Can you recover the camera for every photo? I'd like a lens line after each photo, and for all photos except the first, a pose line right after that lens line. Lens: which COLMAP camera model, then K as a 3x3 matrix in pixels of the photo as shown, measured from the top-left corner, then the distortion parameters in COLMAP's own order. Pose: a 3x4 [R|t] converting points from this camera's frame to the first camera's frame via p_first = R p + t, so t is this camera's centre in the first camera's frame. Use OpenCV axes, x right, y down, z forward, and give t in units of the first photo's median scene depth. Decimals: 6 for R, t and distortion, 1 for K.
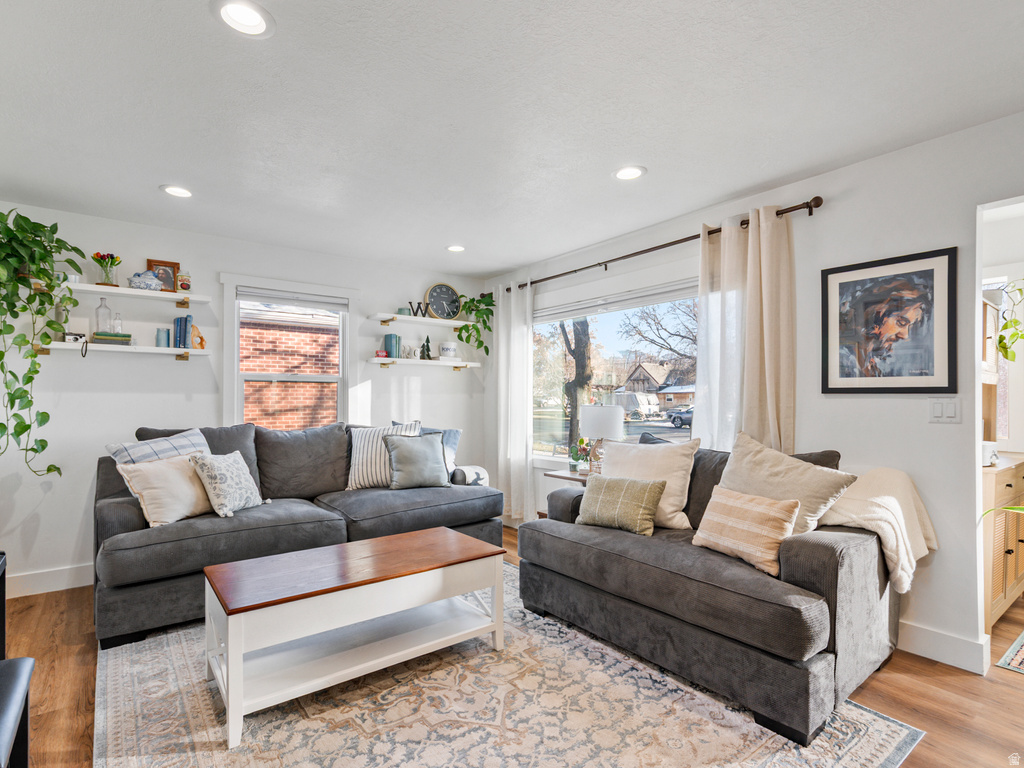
lens RADIAL K [[519.0, 0, 507.0], [0, 519.0, 384.0], [0, 0, 1]] dist [-0.000136, 0.000828]
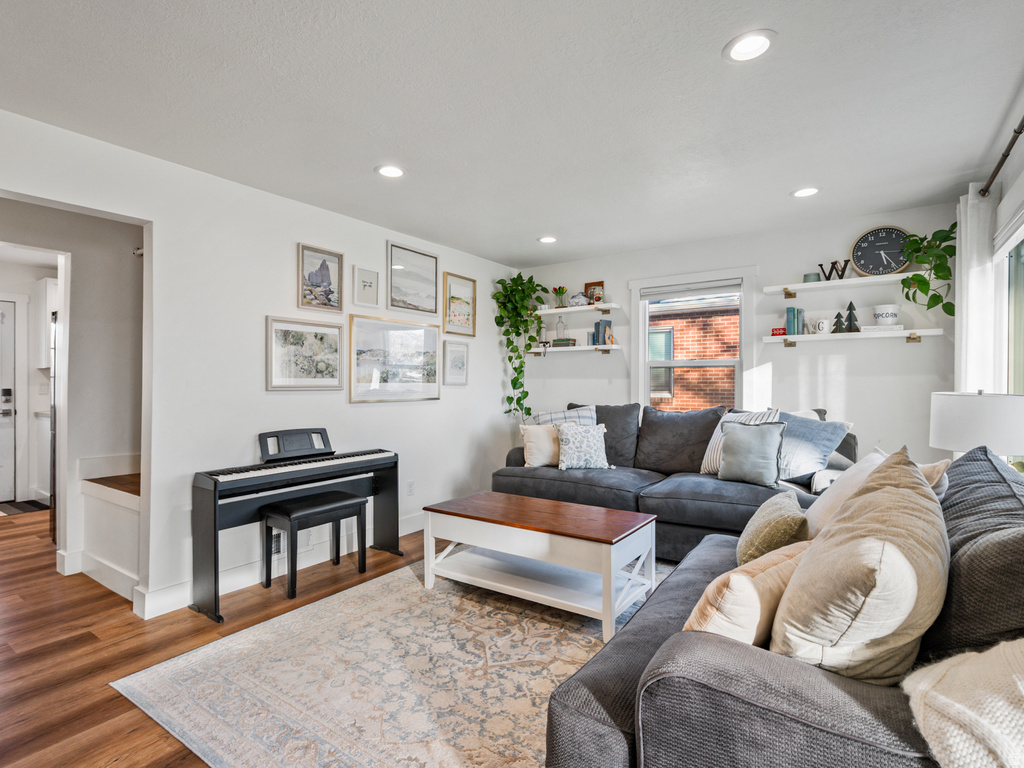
lens RADIAL K [[523.8, 0, 514.3], [0, 523.8, 372.2], [0, 0, 1]] dist [-0.001047, 0.000286]
pose [[0.309922, -0.018942, -0.950573, 0.745820], [0.030808, 0.999477, -0.009872, 0.009264], [0.950263, -0.026226, 0.310343, 0.466801]]
